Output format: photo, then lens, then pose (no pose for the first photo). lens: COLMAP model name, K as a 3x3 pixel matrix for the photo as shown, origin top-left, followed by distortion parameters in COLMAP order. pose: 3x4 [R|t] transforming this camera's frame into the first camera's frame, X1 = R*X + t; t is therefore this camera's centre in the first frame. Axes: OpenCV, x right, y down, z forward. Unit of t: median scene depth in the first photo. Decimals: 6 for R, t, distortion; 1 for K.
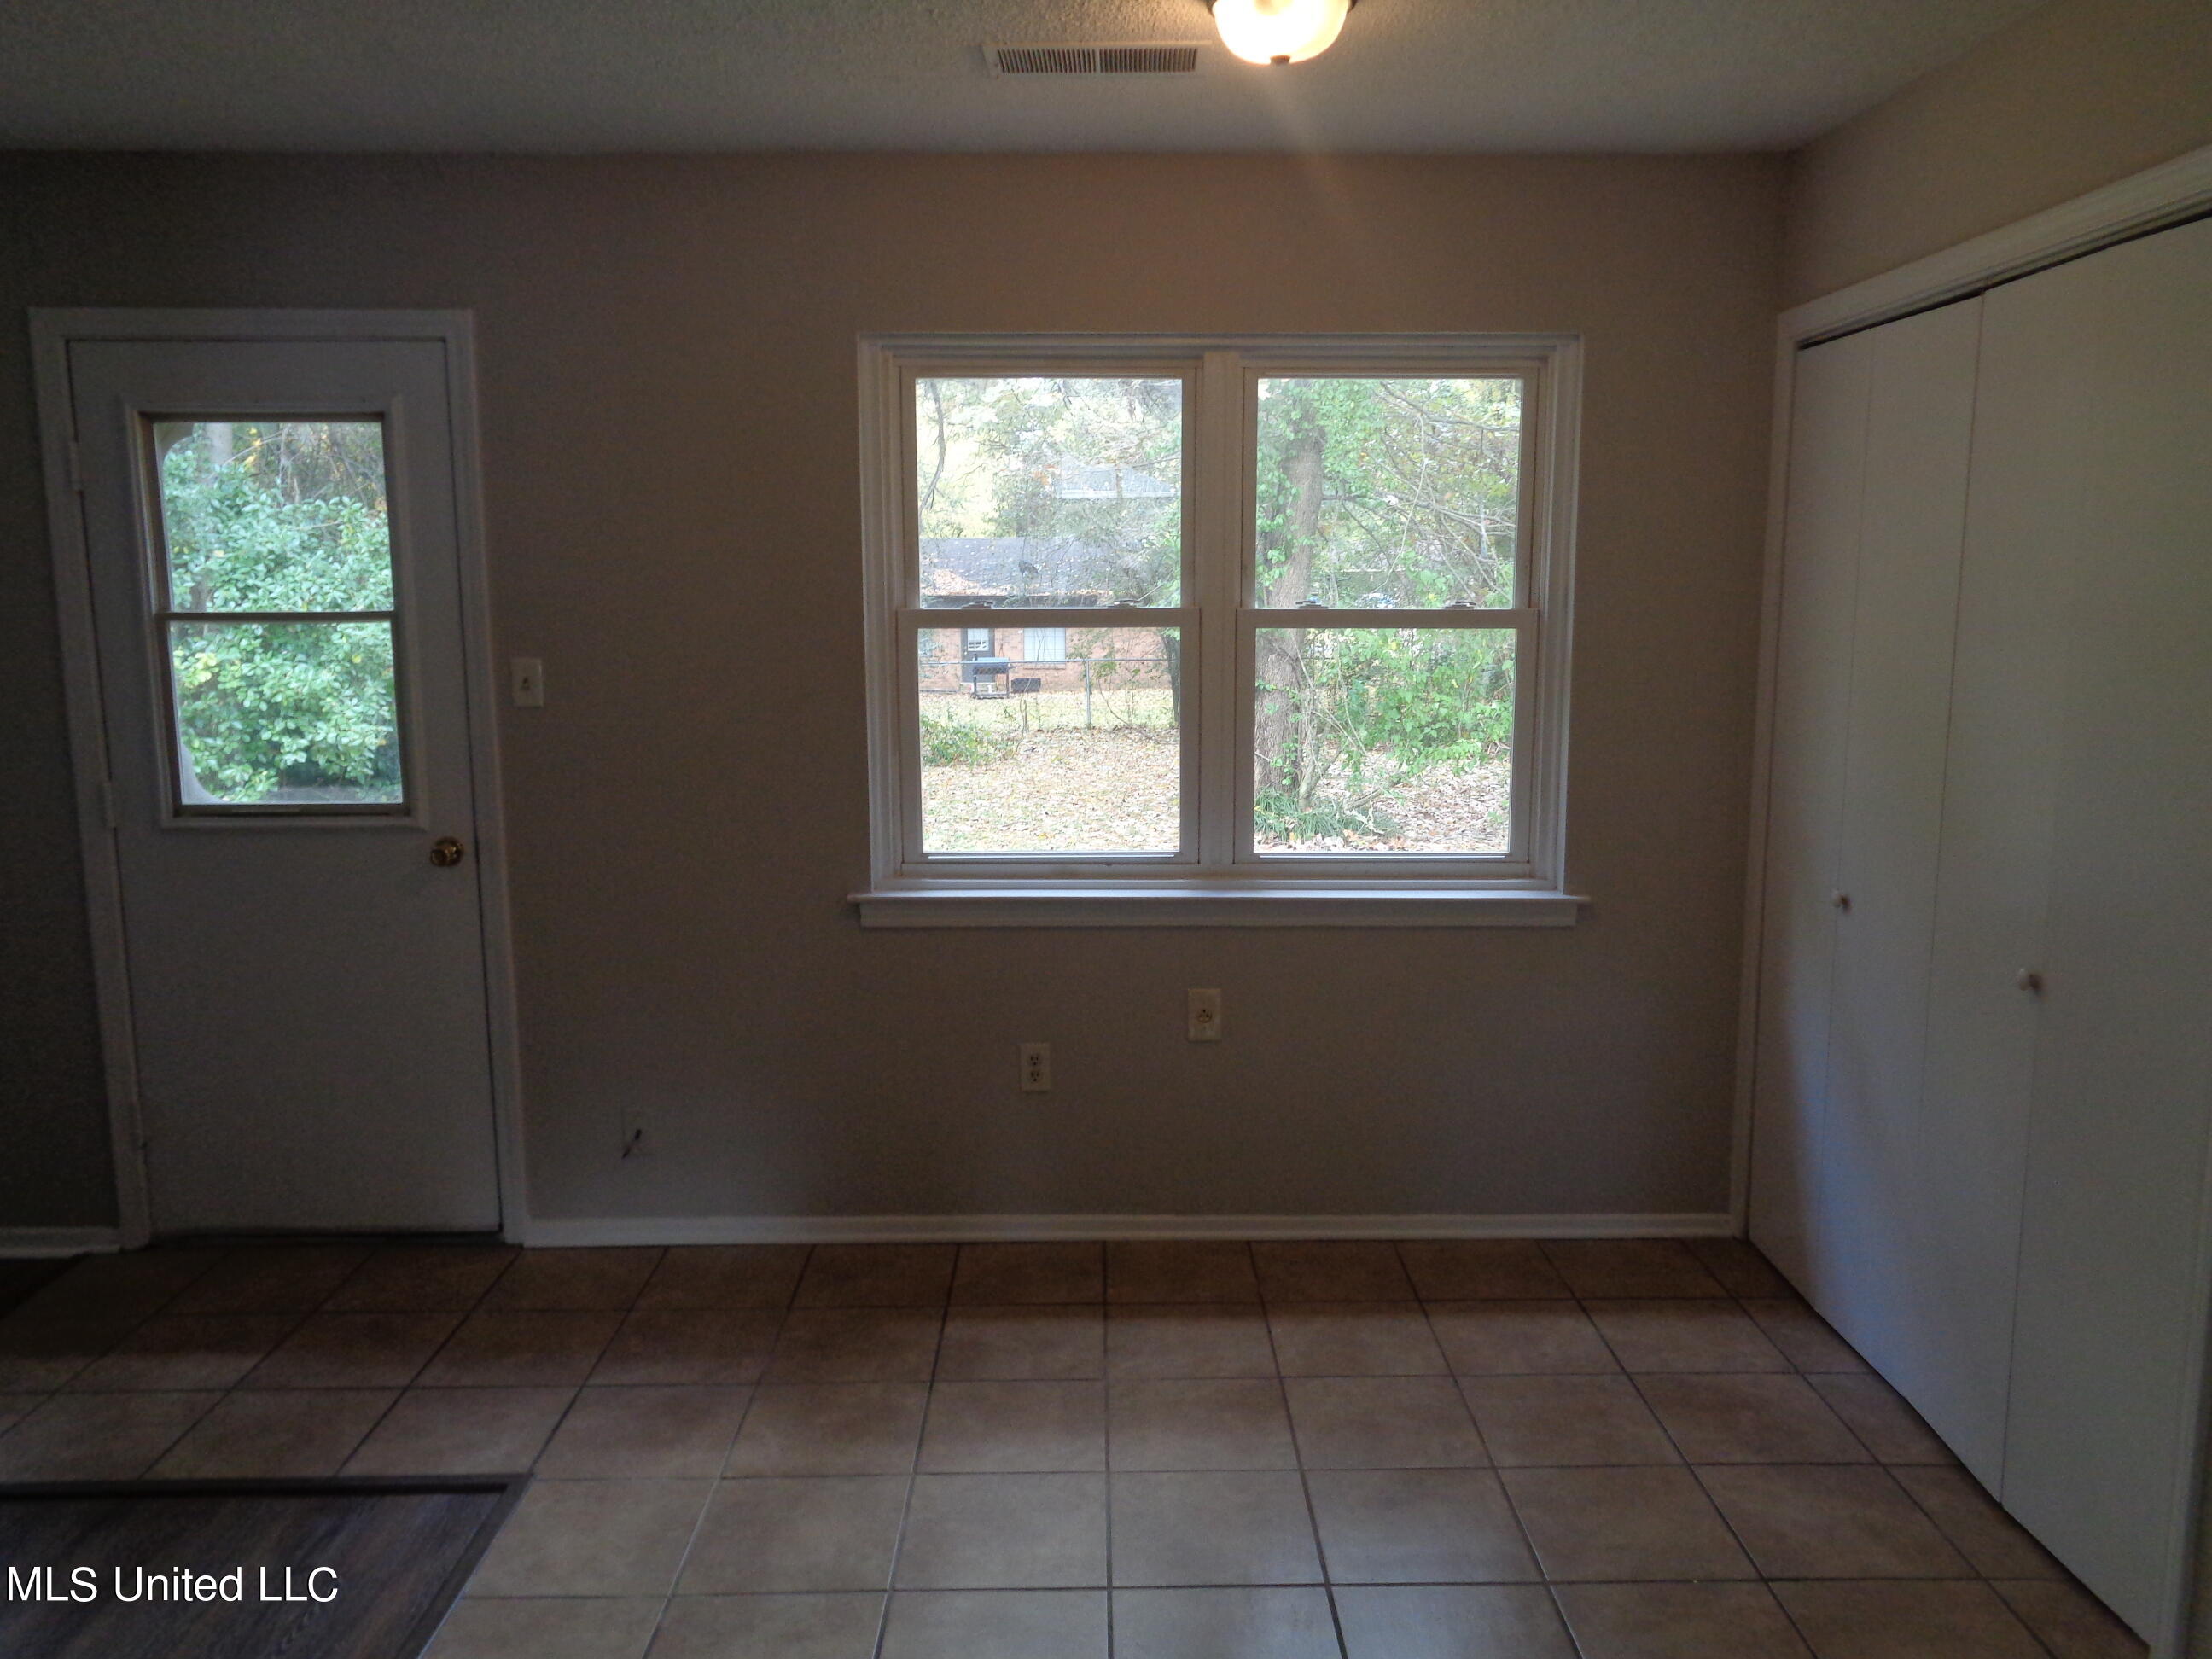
lens RADIAL K [[1652.0, 0, 1106.0], [0, 1652.0, 829.5], [0, 0, 1]] dist [0.010426, 0.006155]
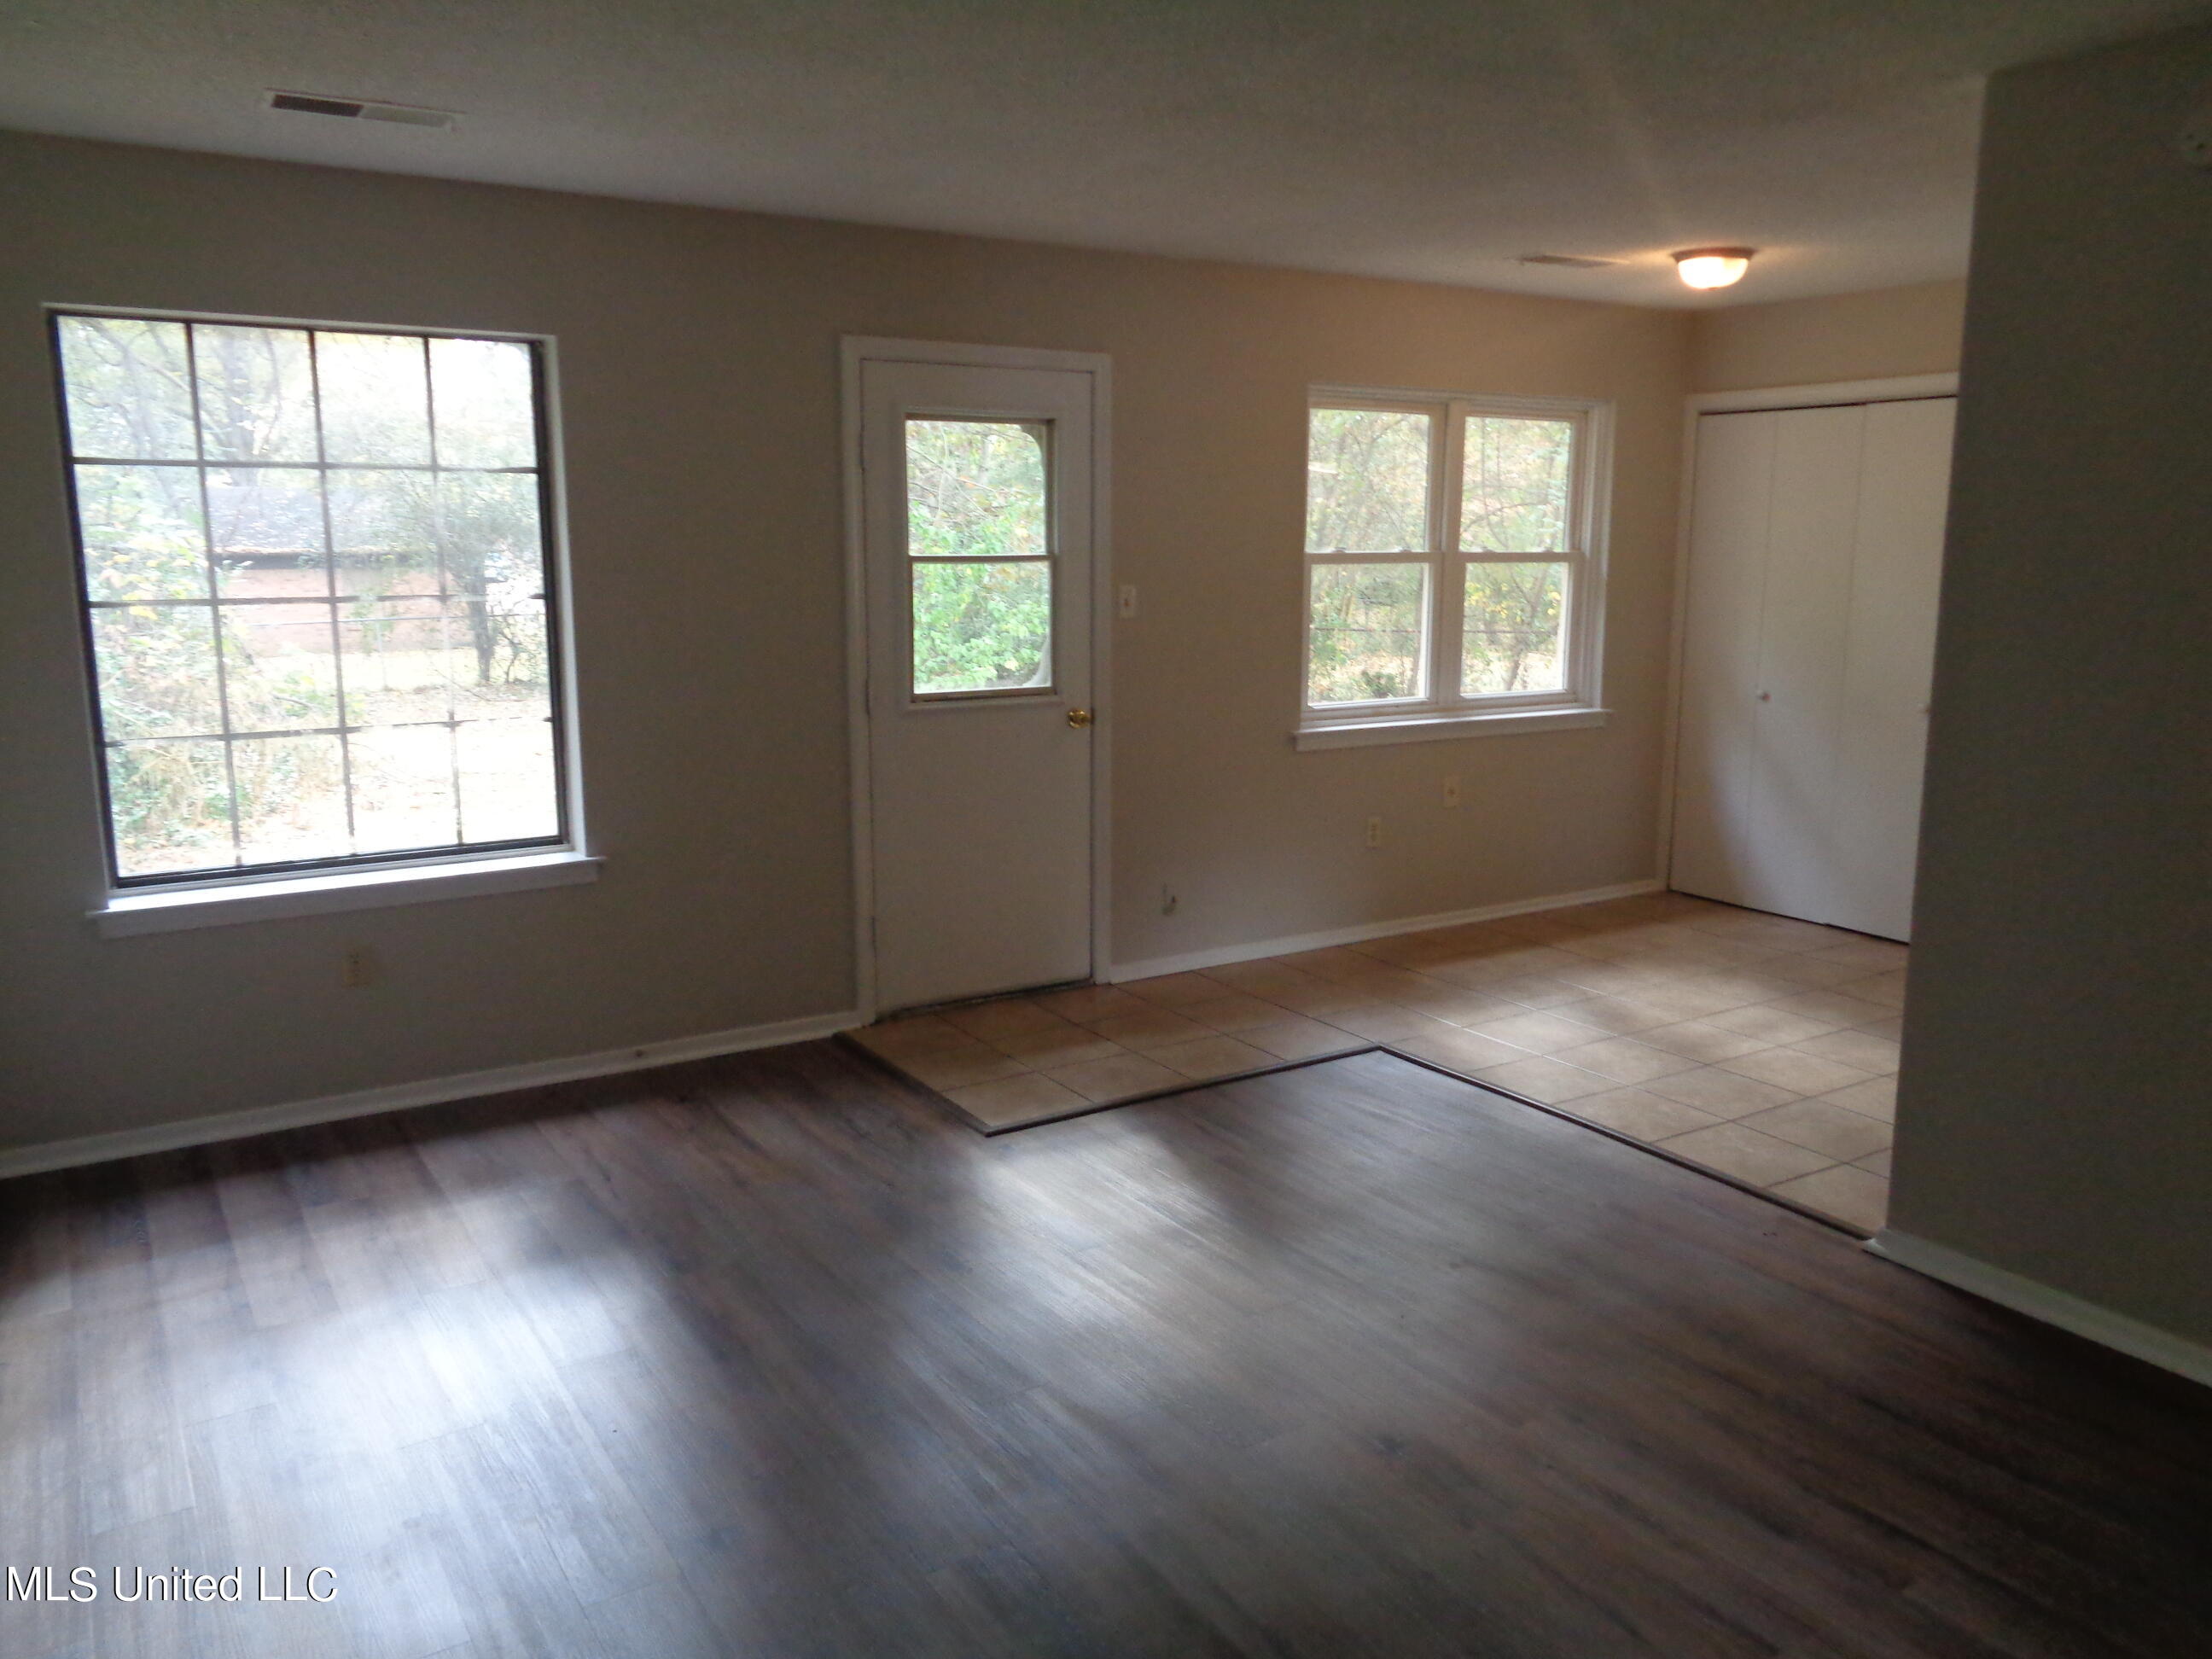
lens RADIAL K [[1634.2, 0, 1106.0], [0, 1634.2, 829.5], [0, 0, 1]] dist [0.024798, -0.001037]
pose [[0.852582, -0.088424, 0.515059, -1.132215], [0.075151, 0.996082, 0.046607, 0.046229], [-0.517162, -0.001029, 0.855887, -0.263370]]
